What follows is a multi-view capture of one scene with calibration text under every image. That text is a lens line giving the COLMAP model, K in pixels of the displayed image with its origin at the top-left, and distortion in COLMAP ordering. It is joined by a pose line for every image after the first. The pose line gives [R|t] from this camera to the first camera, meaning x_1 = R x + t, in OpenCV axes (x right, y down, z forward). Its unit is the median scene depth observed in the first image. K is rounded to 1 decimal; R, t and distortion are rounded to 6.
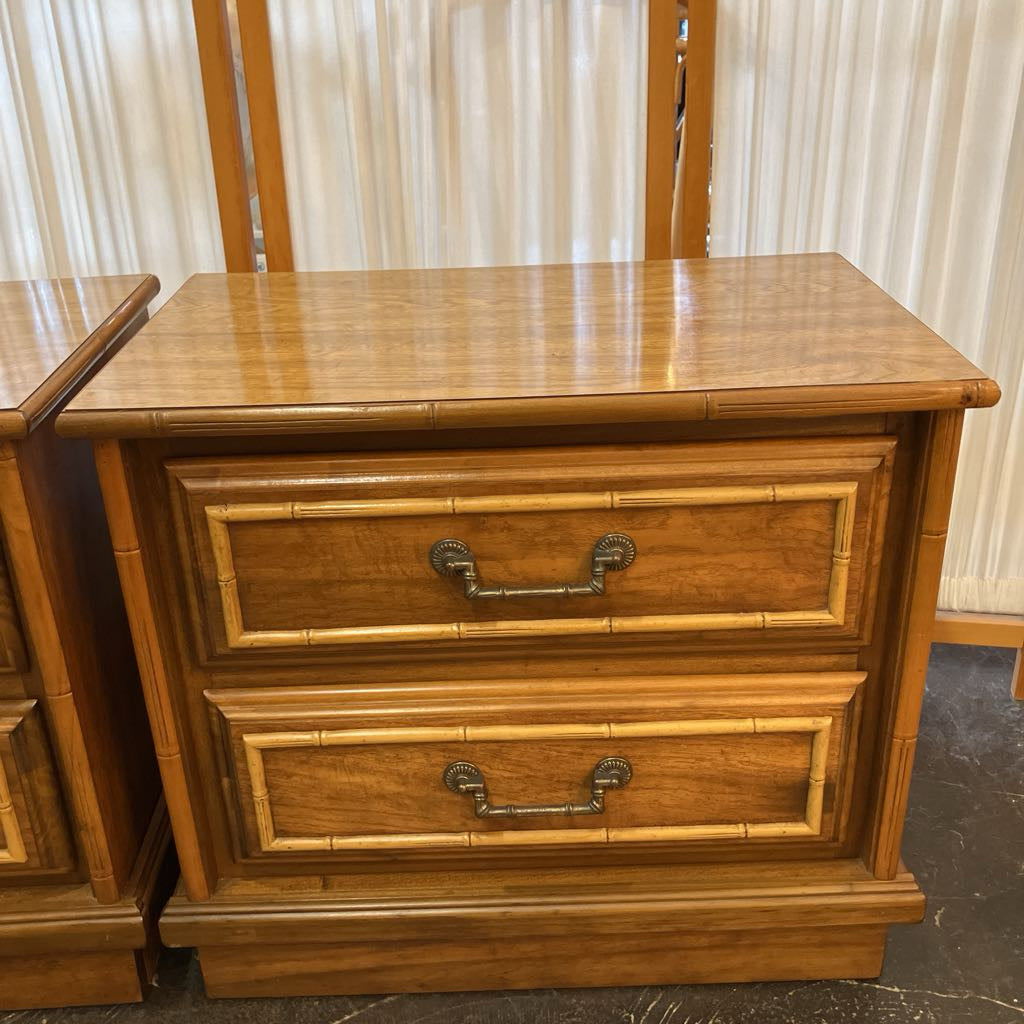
lens RADIAL K [[1130.8, 0, 512.0], [0, 1130.8, 512.0], [0, 0, 1]] dist [0.085825, -0.150269]
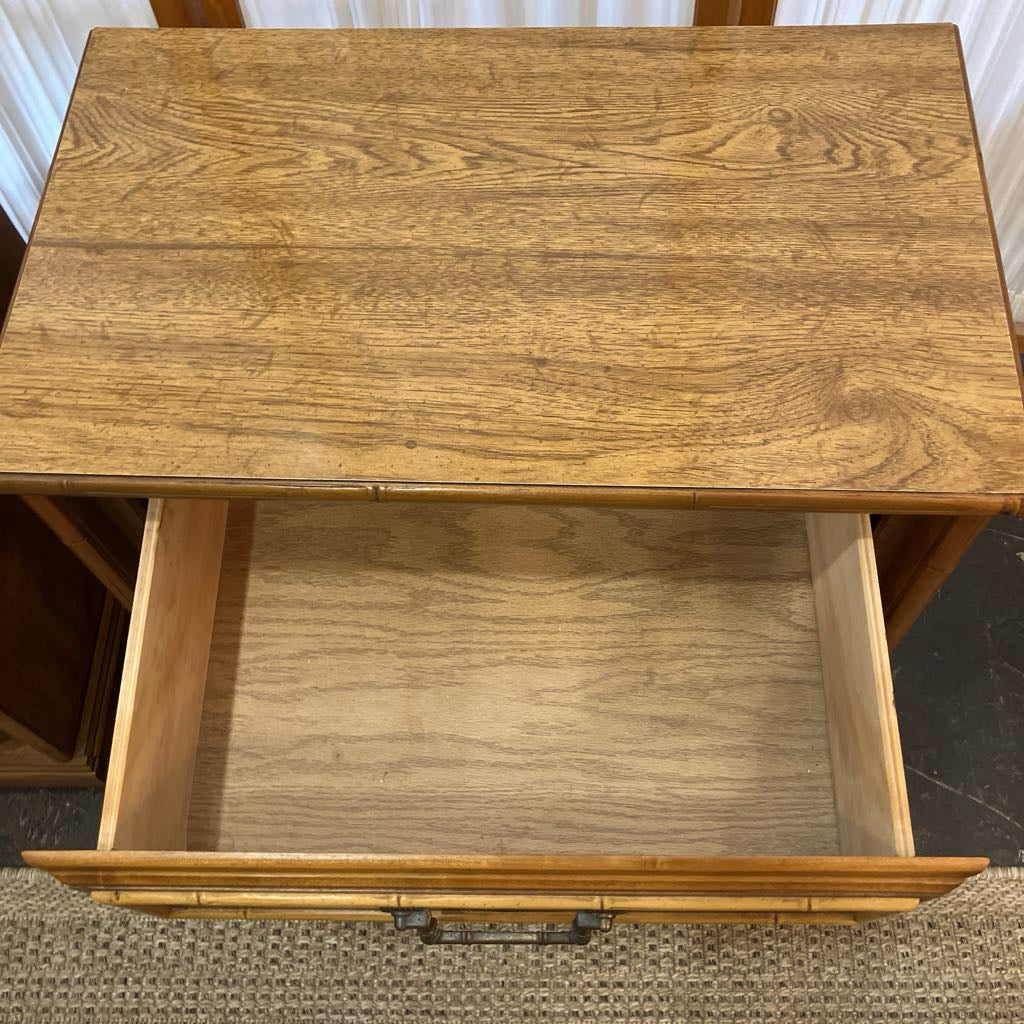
lens RADIAL K [[1116.1, 0, 516.4], [0, 1116.1, 574.3], [0, 0, 1]] dist [0.074706, -0.174672]
pose [[0.998054, 0.047503, -0.040403, 0.062216], [-0.011153, 0.773410, 0.633808, -0.491589], [0.061356, -0.632124, 0.772434, 0.252298]]
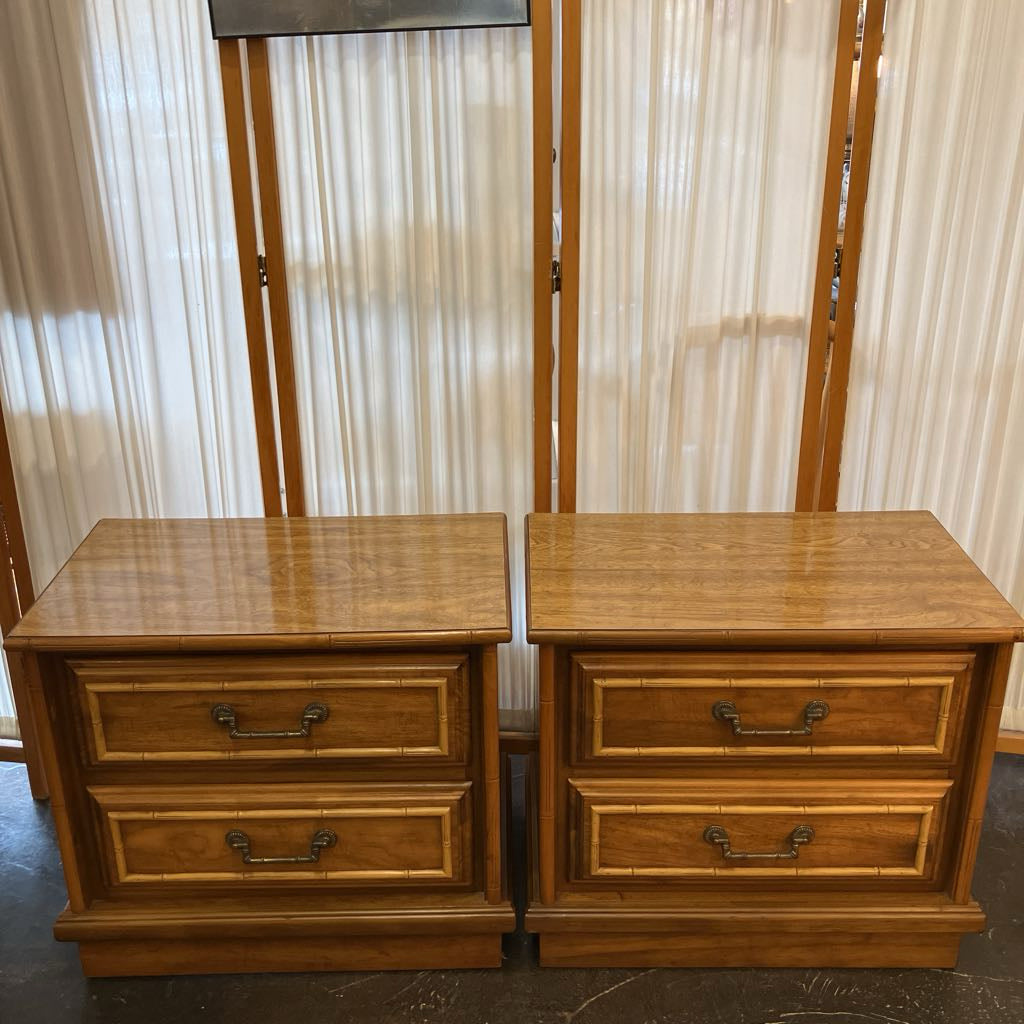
lens RADIAL K [[1152.3, 0, 512.0], [0, 1152.3, 512.0], [0, 0, 1]] dist [0.025055, 0.018057]
pose [[0.999644, 0.025569, -0.007637, -0.348291], [-0.025873, 0.998747, -0.042837, -0.169329], [0.006533, 0.043019, 0.999053, -0.760706]]
